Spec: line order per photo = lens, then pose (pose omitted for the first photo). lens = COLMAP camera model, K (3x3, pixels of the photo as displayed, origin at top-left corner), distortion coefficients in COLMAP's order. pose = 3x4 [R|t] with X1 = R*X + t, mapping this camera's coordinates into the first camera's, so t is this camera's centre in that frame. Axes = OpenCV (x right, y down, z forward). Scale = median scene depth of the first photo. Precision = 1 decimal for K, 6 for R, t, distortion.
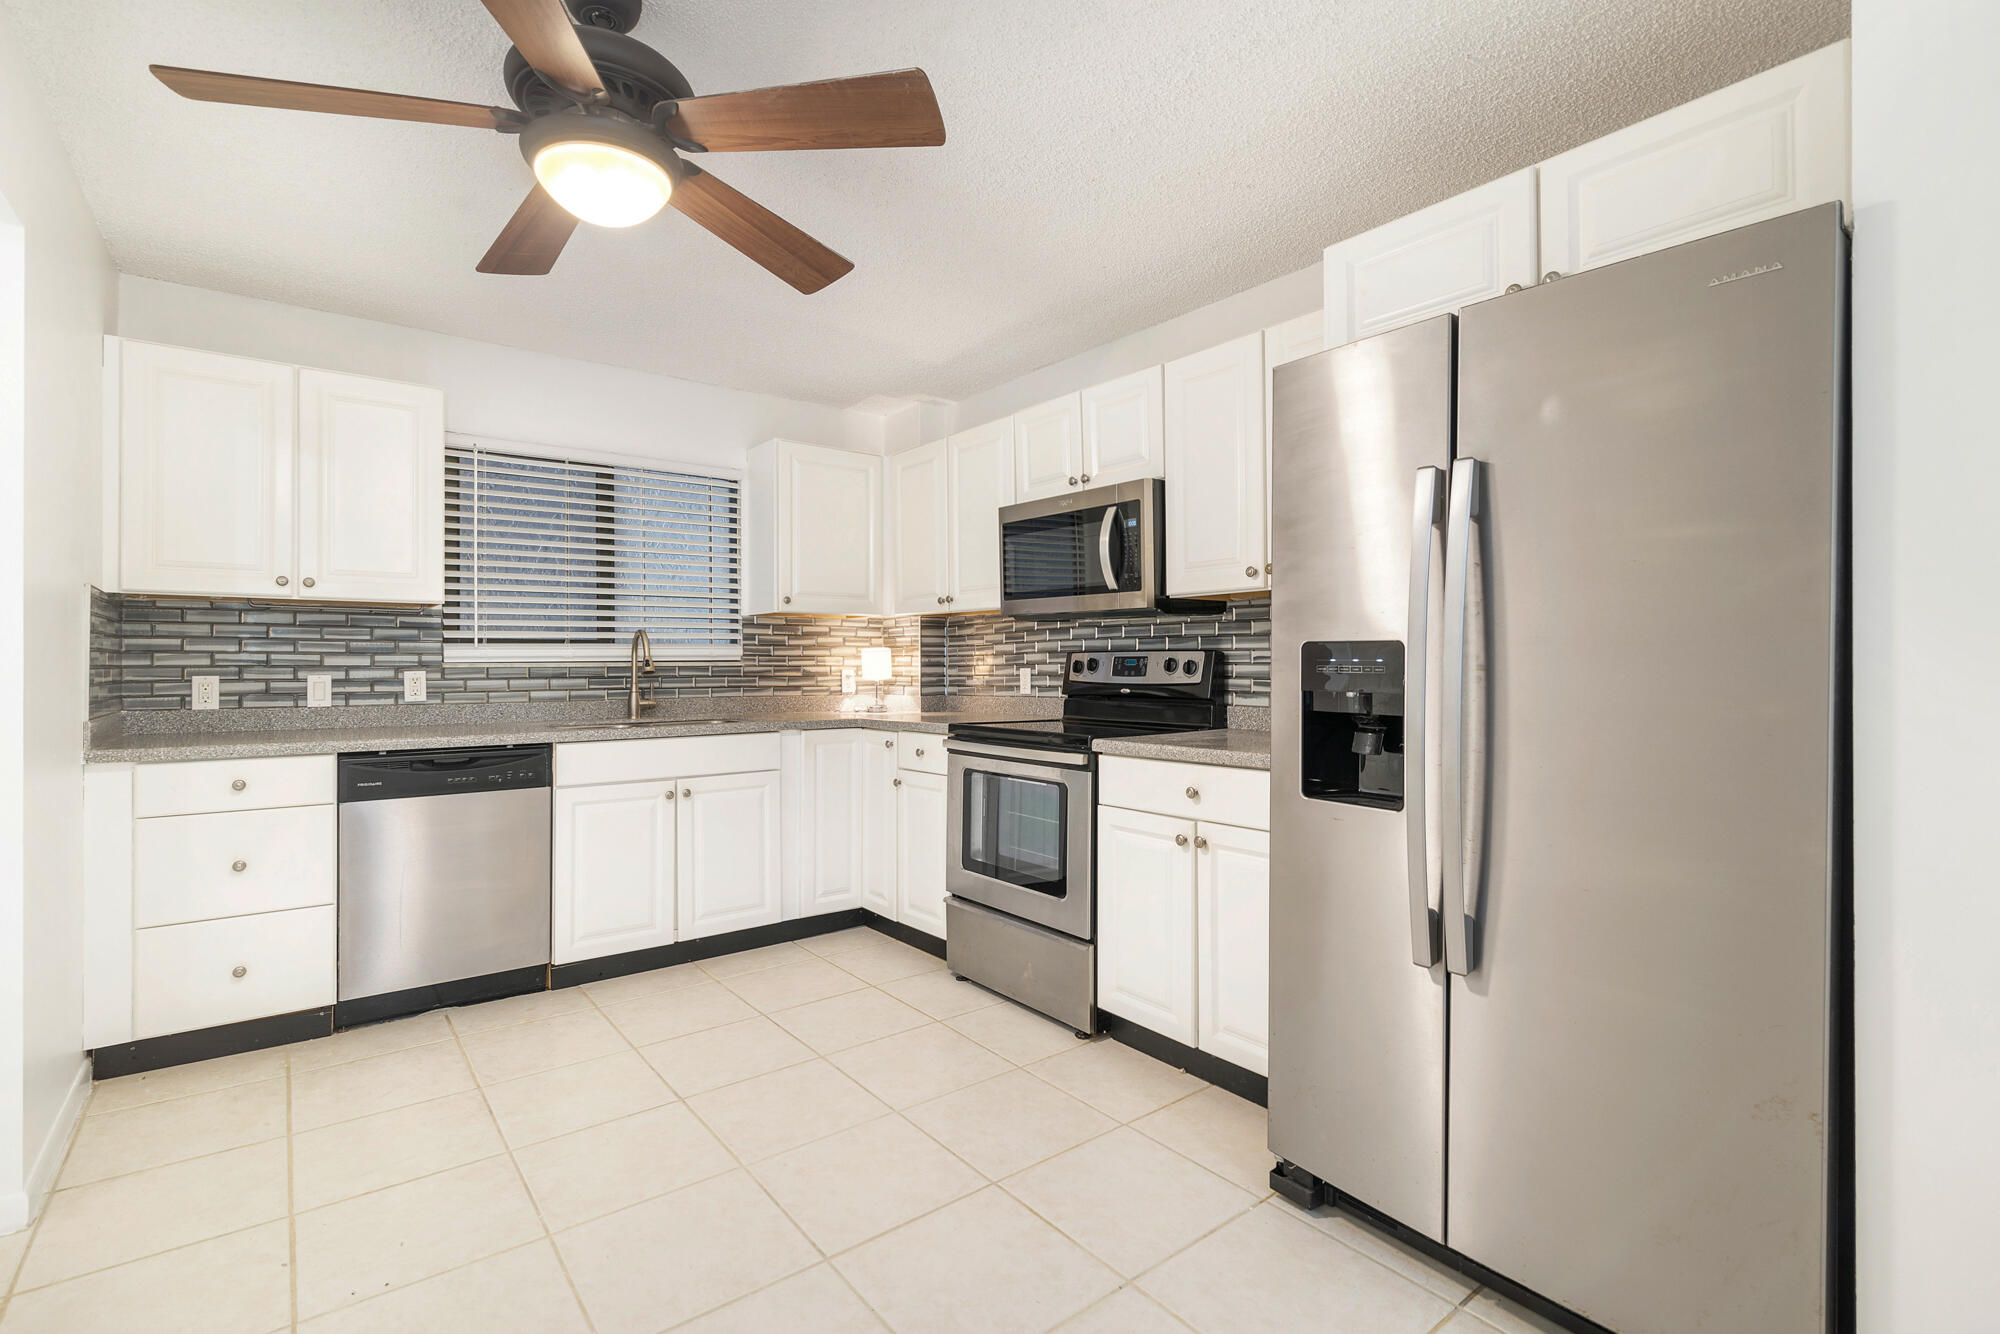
lens RADIAL K [[919.2, 0, 965.7], [0, 919.2, 658.1], [0, 0, 1]] dist [0.002149, -0.002068]
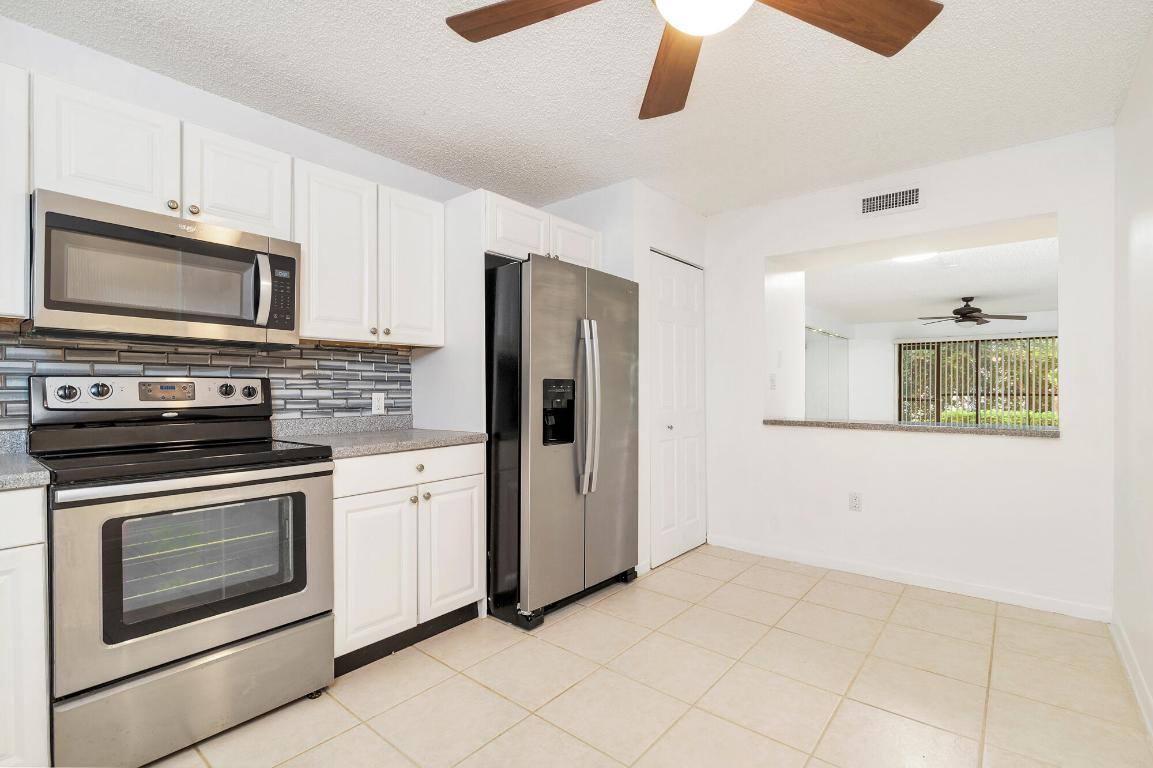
lens RADIAL K [[529.9, 0, 580.0], [0, 529.9, 391.1], [0, 0, 1]] dist [0.002149, -0.002068]
pose [[-0.250821, -0.005025, 0.968020, -0.616685], [-0.006566, 0.999972, 0.003490, 0.004094], [-0.968011, -0.005481, -0.250847, 0.812651]]
